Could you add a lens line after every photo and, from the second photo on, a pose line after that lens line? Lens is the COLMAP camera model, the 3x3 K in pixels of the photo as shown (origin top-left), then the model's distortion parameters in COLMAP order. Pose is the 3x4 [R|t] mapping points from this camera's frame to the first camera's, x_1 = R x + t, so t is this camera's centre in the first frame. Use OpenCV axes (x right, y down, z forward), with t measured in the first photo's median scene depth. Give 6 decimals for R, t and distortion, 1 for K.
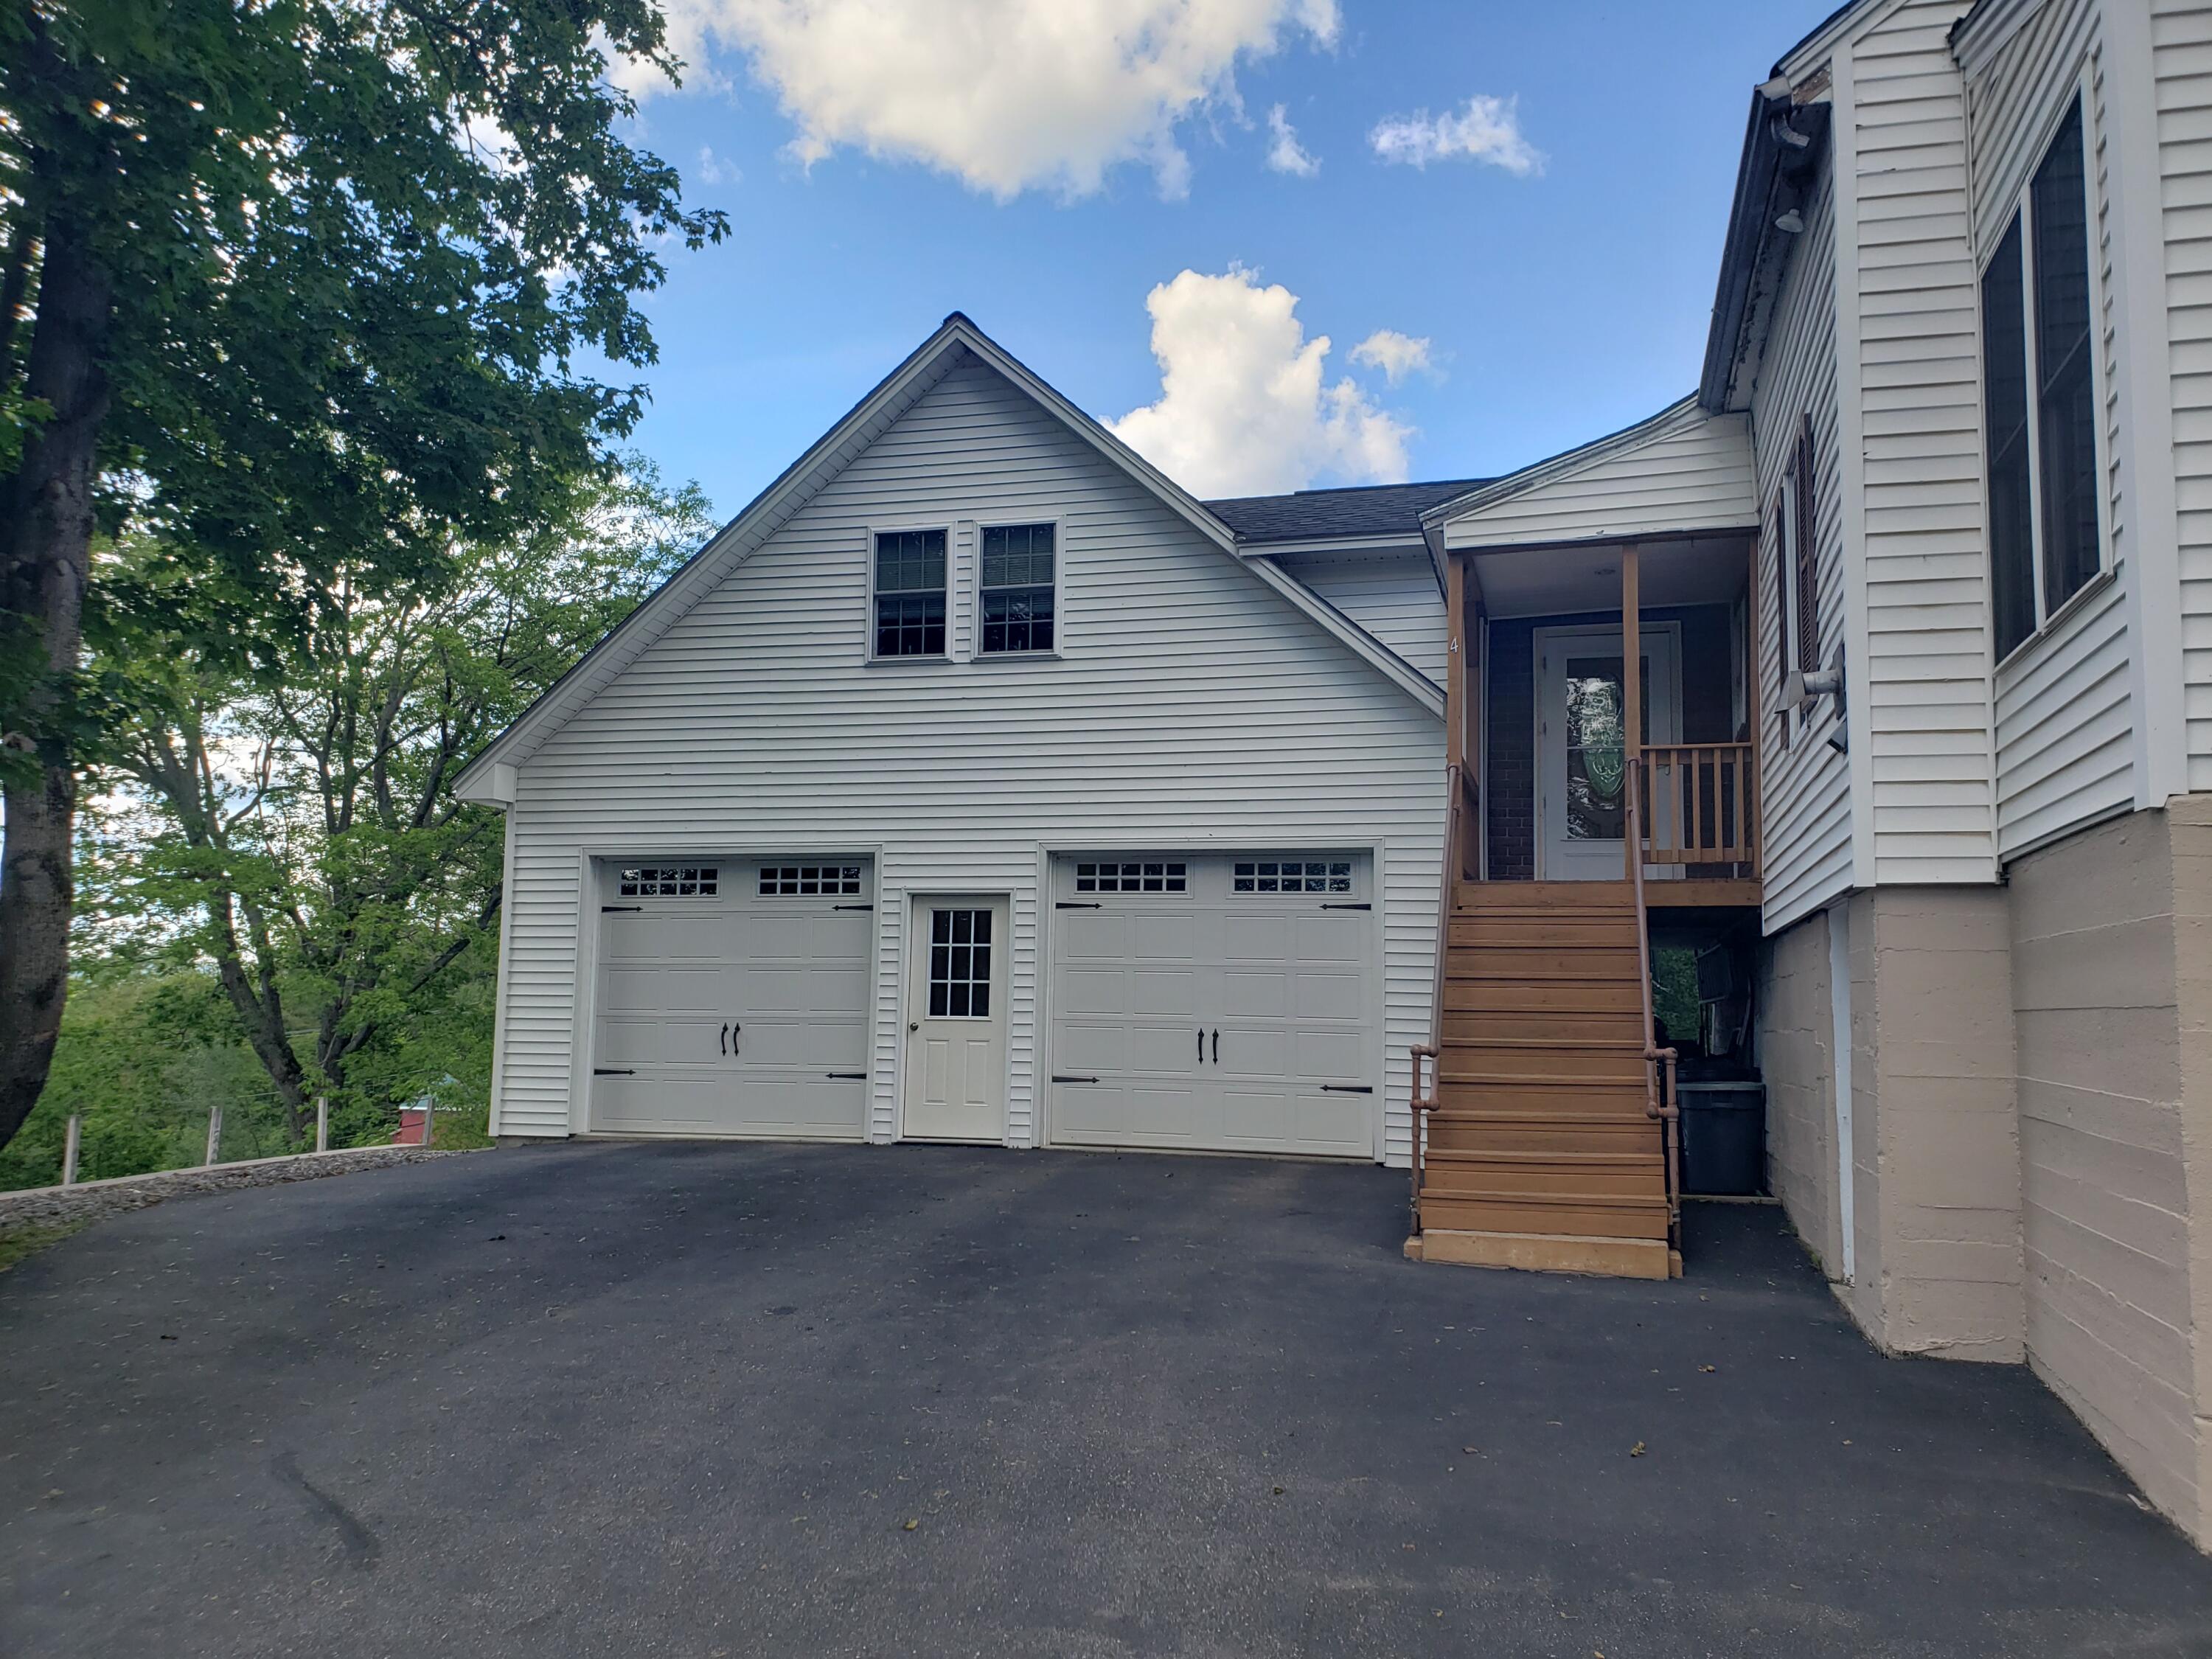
lens RADIAL K [[1731.8, 0, 1106.0], [0, 1731.8, 829.5], [0, 0, 1]] dist [0.020531, 0.001232]
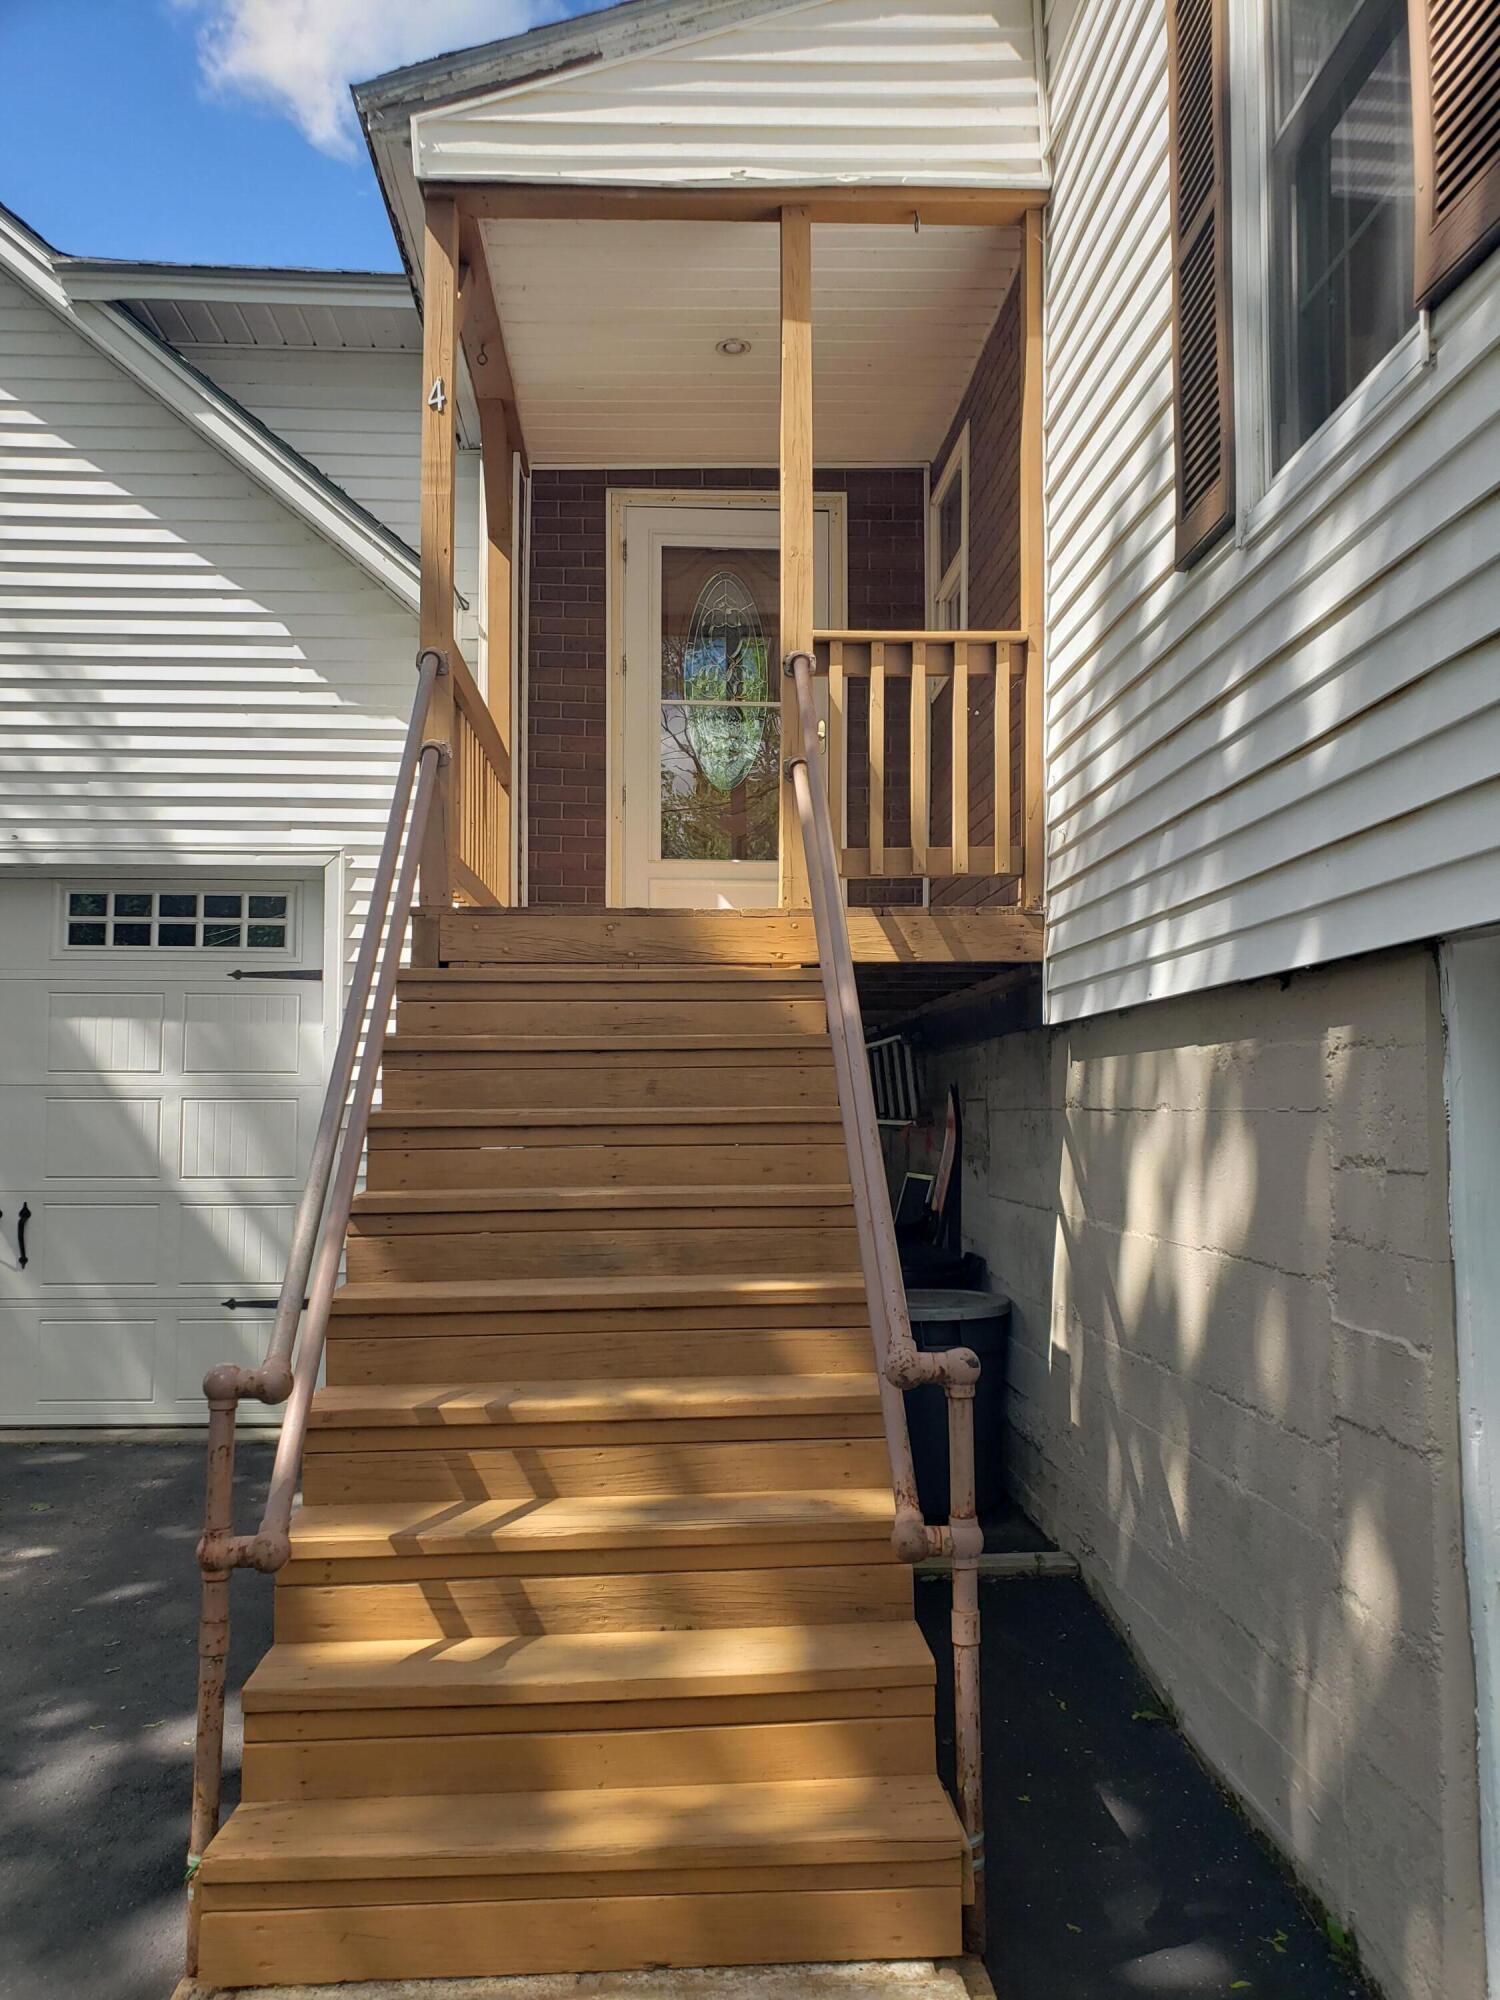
lens RADIAL K [[1565.8, 0, 722.0], [0, 1565.8, 993.8], [0, 0, 1]] dist [0.020531, 0.001232]
pose [[0.954399, 0.001389, 0.298529, 0.133071], [-0.013563, 0.999158, 0.038715, 0.031394], [-0.298224, -0.040999, 0.953615, 0.510304]]
